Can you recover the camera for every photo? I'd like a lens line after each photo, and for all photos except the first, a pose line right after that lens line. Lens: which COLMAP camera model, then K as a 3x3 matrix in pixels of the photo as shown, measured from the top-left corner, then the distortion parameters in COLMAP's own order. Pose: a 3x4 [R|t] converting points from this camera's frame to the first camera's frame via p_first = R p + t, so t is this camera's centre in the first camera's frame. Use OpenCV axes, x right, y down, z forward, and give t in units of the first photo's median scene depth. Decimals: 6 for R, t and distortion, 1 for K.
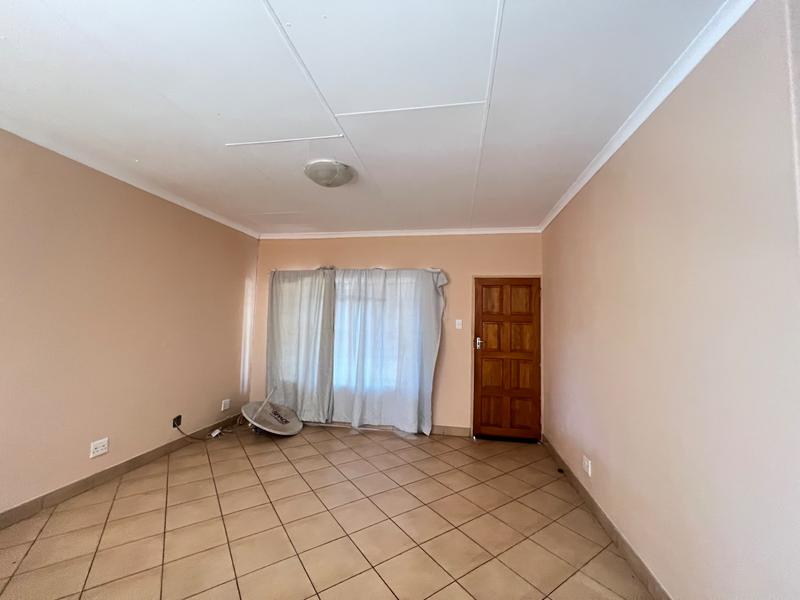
lens RADIAL K [[320.6, 0, 401.3], [0, 320.6, 298.6], [0, 0, 1]] dist [-0.003594, 0.001563]
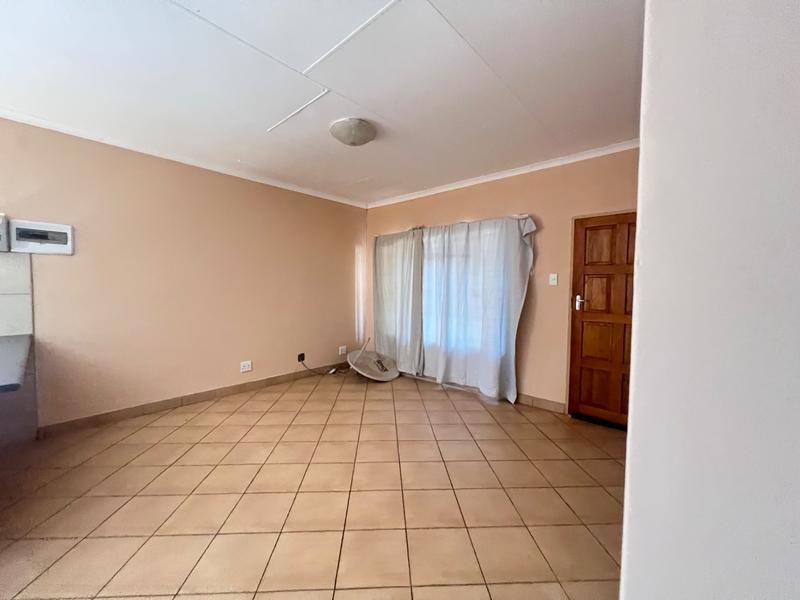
lens RADIAL K [[320.6, 0, 399.8], [0, 320.6, 300.4], [0, 0, 1]] dist [-0.003594, 0.001563]
pose [[0.847452, 0.006998, -0.530826, 0.286928], [0.049980, 0.994420, 0.092903, 0.038120], [0.528514, -0.105261, 0.842373, 0.100753]]
